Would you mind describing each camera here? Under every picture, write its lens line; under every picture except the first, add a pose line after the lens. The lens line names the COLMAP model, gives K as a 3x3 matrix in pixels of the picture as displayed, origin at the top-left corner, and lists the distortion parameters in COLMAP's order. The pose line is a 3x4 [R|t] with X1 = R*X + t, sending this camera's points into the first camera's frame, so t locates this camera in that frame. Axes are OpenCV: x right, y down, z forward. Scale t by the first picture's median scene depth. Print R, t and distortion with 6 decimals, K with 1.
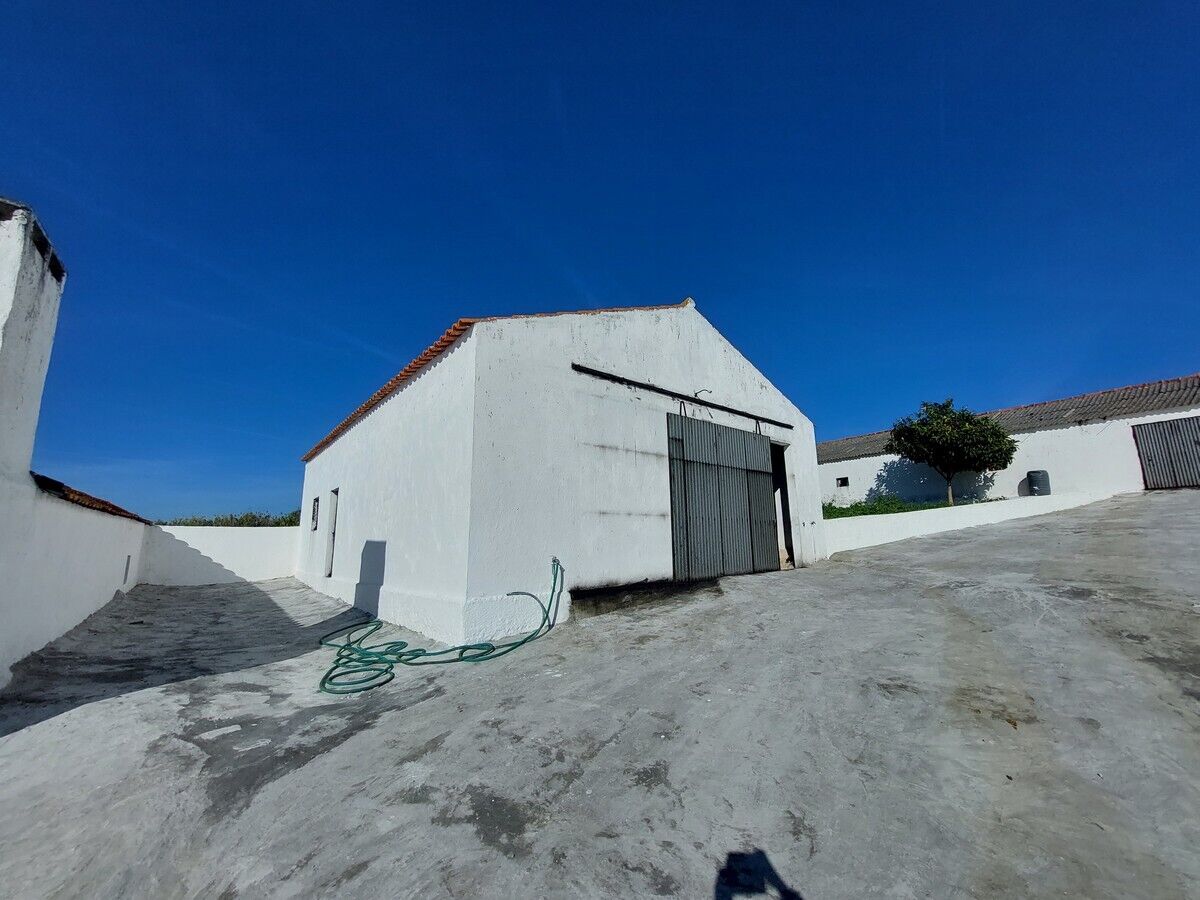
lens RADIAL K [[485.8, 0, 607.9], [0, 485.8, 451.9], [0, 0, 1]] dist [-0.015029, -0.000264]
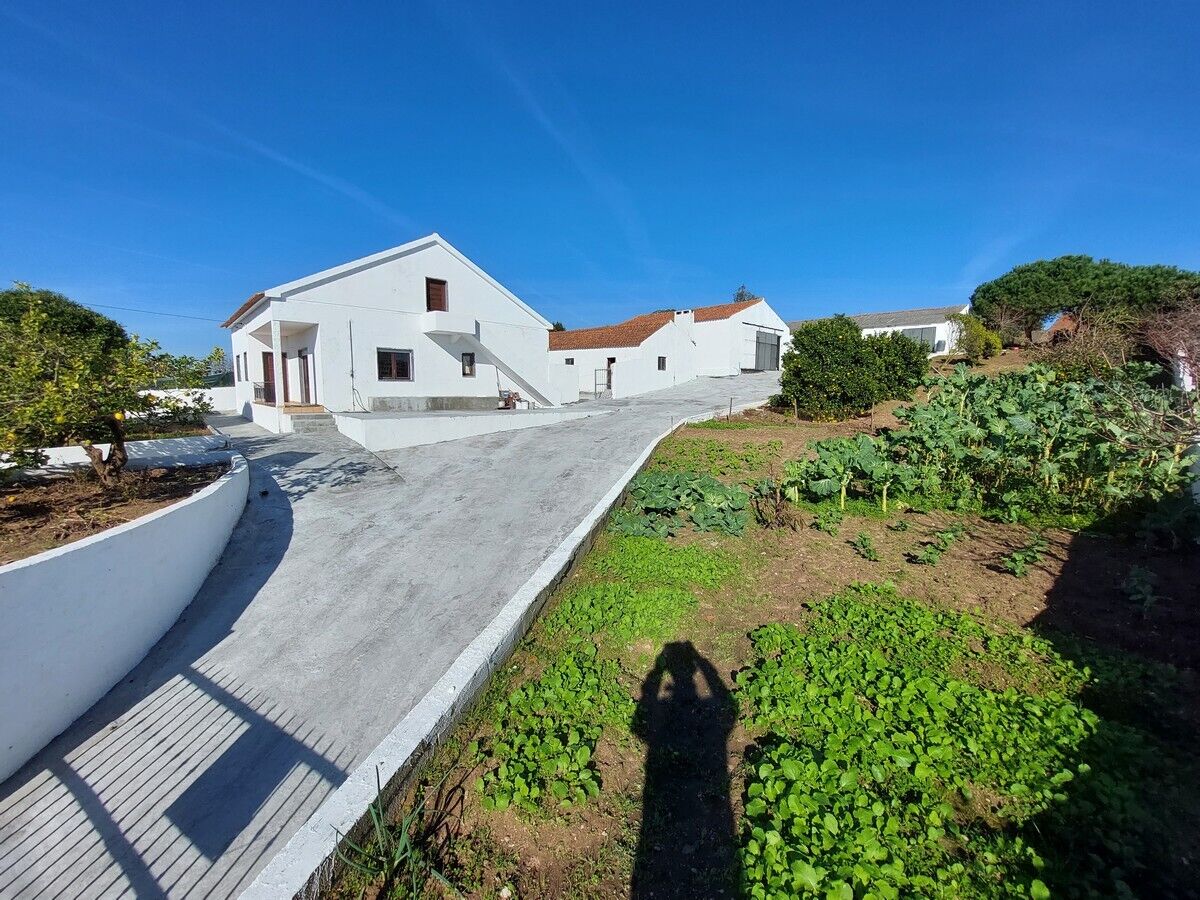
lens RADIAL K [[485.8, 0, 608.3], [0, 485.8, 445.4], [0, 0, 1]] dist [-0.015029, -0.000264]
pose [[0.996926, 0.017593, 0.076351, -0.818297], [-0.039694, 0.953560, 0.298576, -0.187047], [-0.067552, -0.300688, 0.951327, -1.794384]]
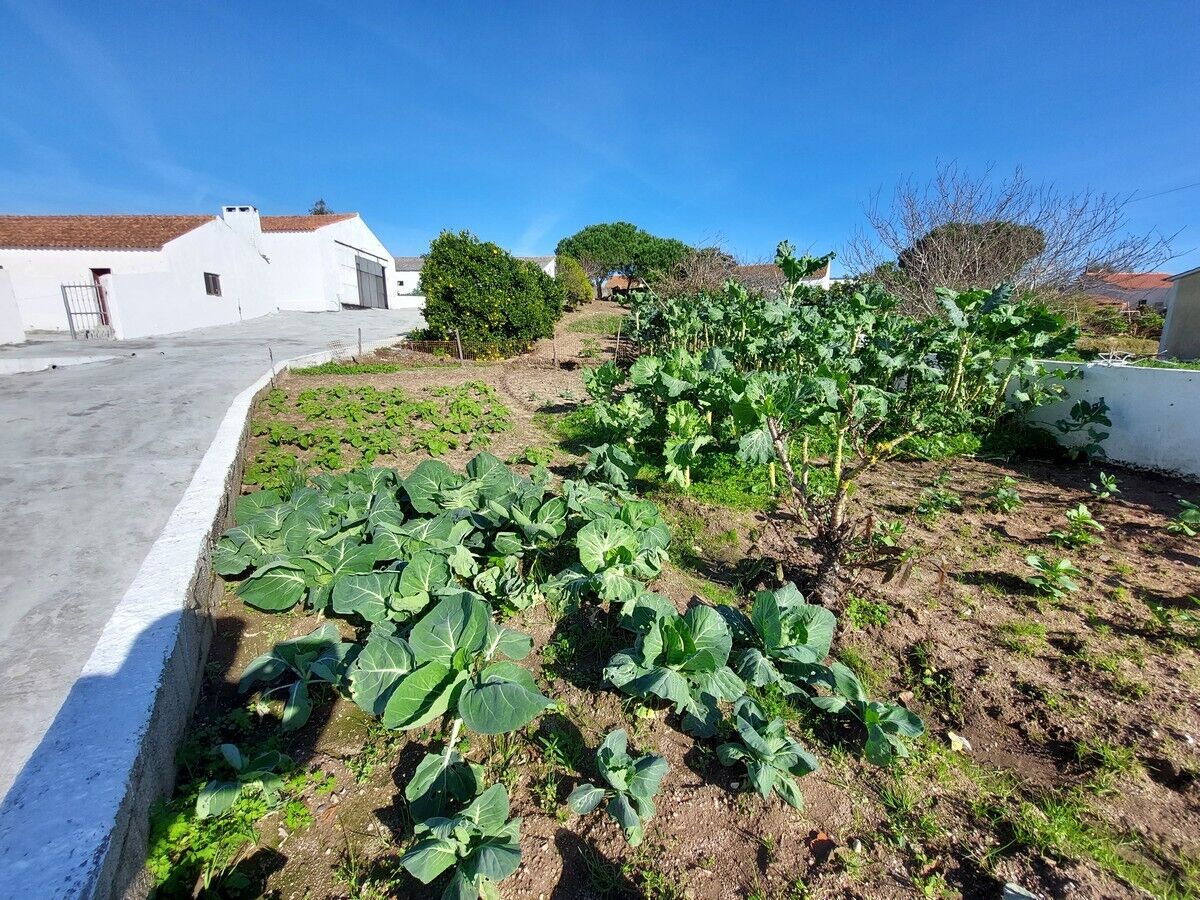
lens RADIAL K [[485.8, 0, 612.7], [0, 485.8, 447.7], [0, 0, 1]] dist [-0.015029, -0.000264]
pose [[0.645557, -0.138007, 0.751140, -0.781191], [-0.159794, 0.937360, 0.309553, -0.082640], [-0.746808, -0.319861, 0.583066, -1.480219]]
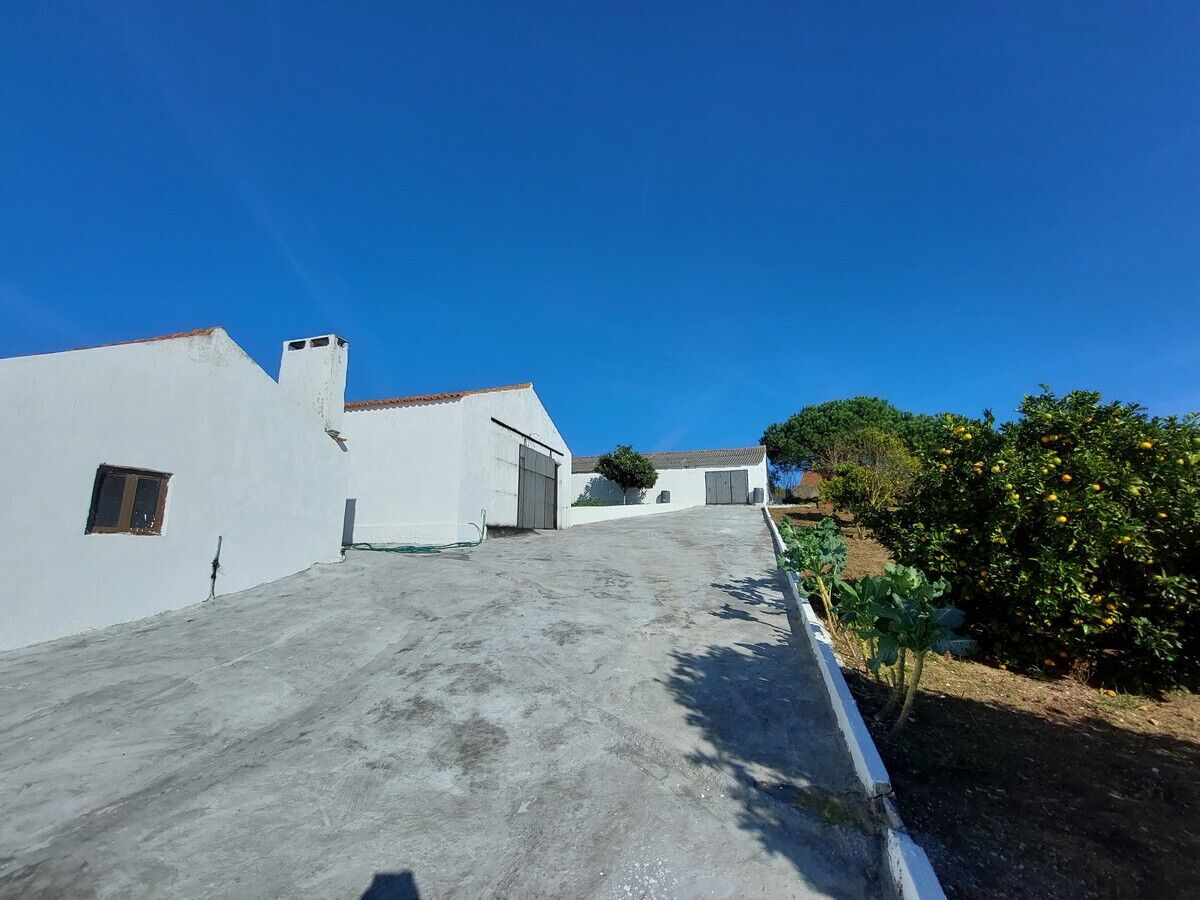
lens RADIAL K [[485.8, 0, 604.7], [0, 485.8, 454.0], [0, 0, 1]] dist [-0.015029, -0.000264]
pose [[0.825687, 0.119867, 0.551247, -0.376420], [-0.120750, 0.992071, -0.034856, -0.007130], [-0.551054, -0.037783, 0.833614, -0.462776]]
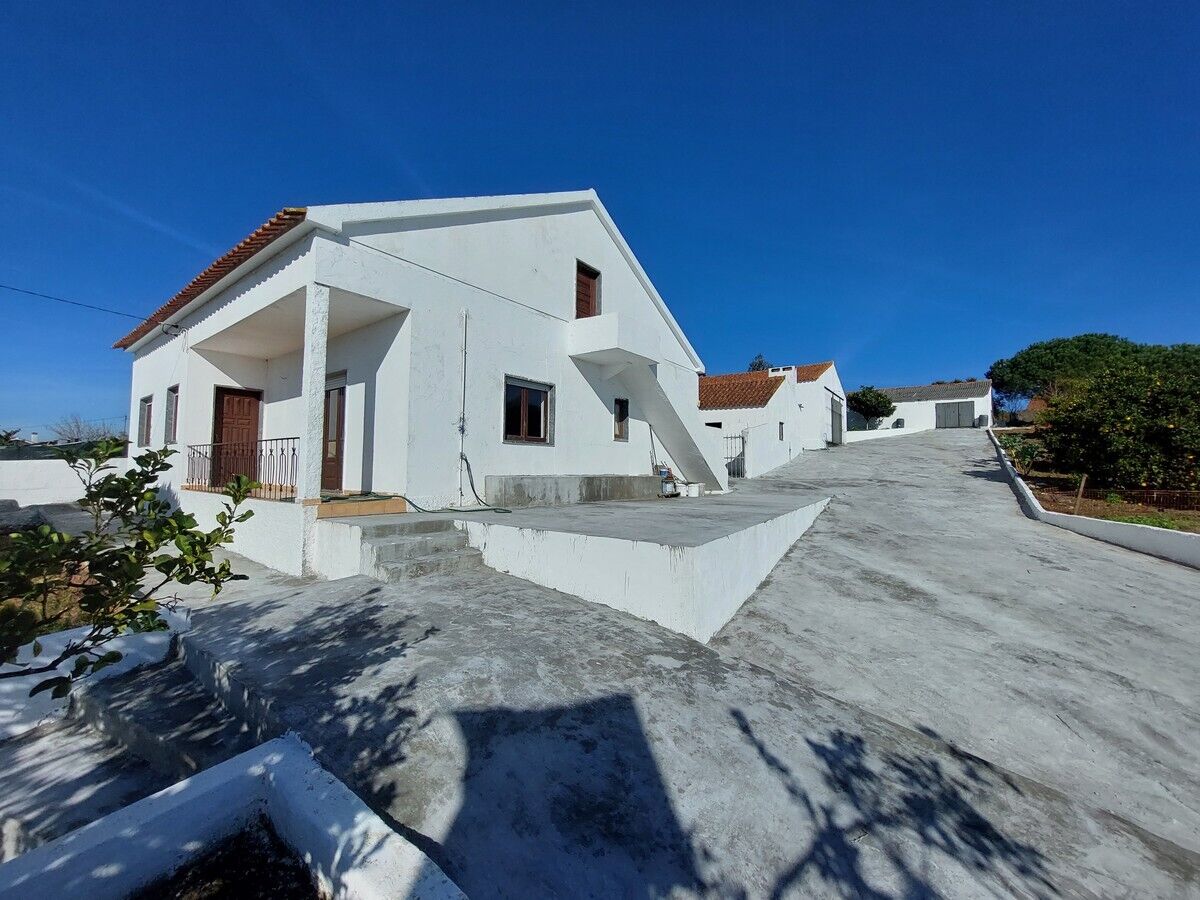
lens RADIAL K [[485.8, 0, 607.2], [0, 485.8, 446.1], [0, 0, 1]] dist [-0.015029, -0.000264]
pose [[0.968327, 0.037784, 0.246810, -1.310644], [-0.072183, 0.988638, 0.131849, -0.042827], [-0.239024, -0.145488, 0.960052, -1.163829]]
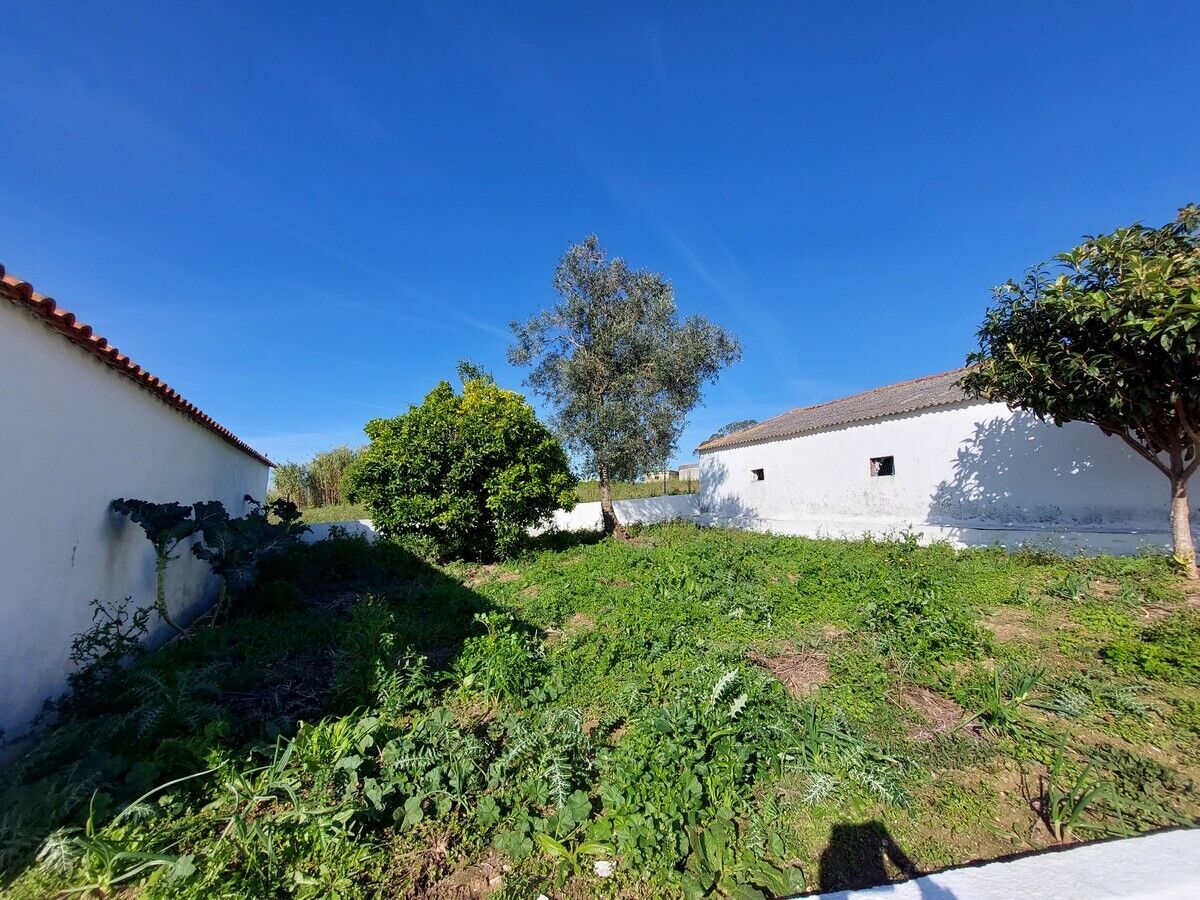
lens RADIAL K [[485.8, 0, 609.3], [0, 485.8, 446.6], [0, 0, 1]] dist [-0.015029, -0.000264]
pose [[0.979998, -0.007561, -0.198865, 0.504960], [0.019155, 0.998222, 0.056442, 0.018527], [0.198084, -0.059123, 0.978400, 0.774599]]
